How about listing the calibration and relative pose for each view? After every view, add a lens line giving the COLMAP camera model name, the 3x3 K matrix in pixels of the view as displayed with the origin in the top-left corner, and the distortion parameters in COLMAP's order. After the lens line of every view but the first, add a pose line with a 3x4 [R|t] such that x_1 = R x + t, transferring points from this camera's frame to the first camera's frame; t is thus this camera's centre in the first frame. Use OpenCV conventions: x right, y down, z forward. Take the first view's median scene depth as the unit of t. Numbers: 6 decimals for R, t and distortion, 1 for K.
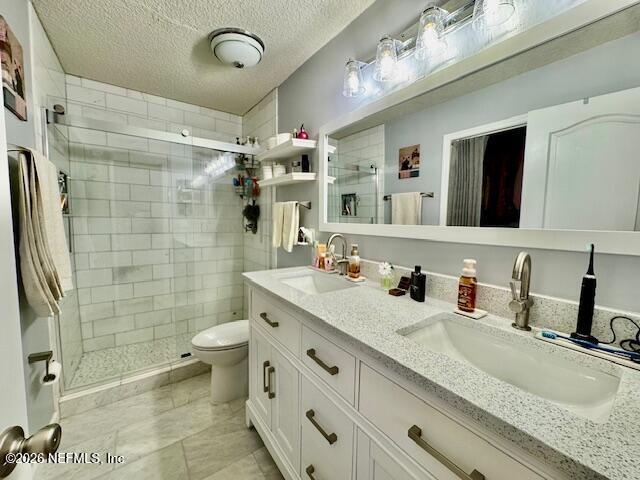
lens RADIAL K [[254.9, 0, 318.9], [0, 254.9, 240.9], [0, 0, 1]] dist [-0.001433, -0.000472]
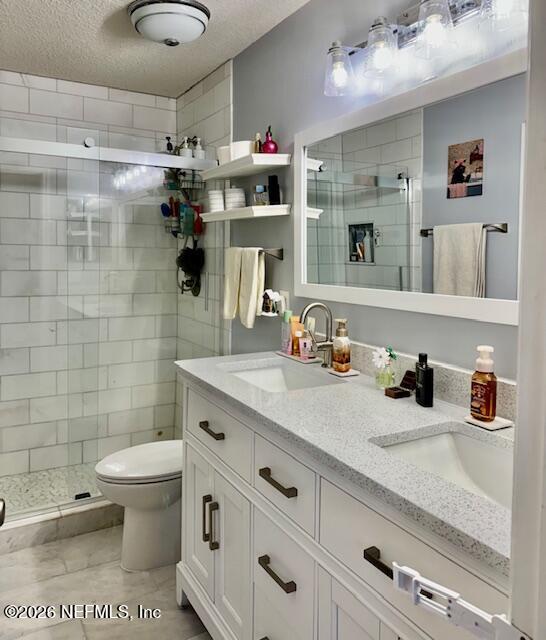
lens RADIAL K [[516.7, 0, 273.8], [0, 516.7, 280.0], [0, 0, 1]] dist [0.153763, -0.239156]
pose [[0.994529, -0.000472, -0.104458, 0.084198], [-0.003549, 0.999260, -0.038305, -0.028815], [0.104399, 0.038466, 0.993791, -0.284078]]
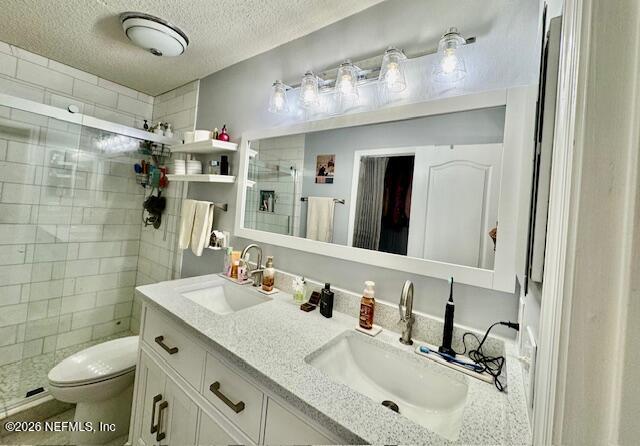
lens RADIAL K [[254.3, 0, 318.5], [0, 254.3, 206.9], [0, 0, 1]] dist [-0.002146, 0.002054]
pose [[0.946682, 0.072610, 0.313879, -0.006441], [-0.047954, 0.995176, -0.085582, -0.081280], [-0.318579, 0.065967, 0.945598, -0.017985]]
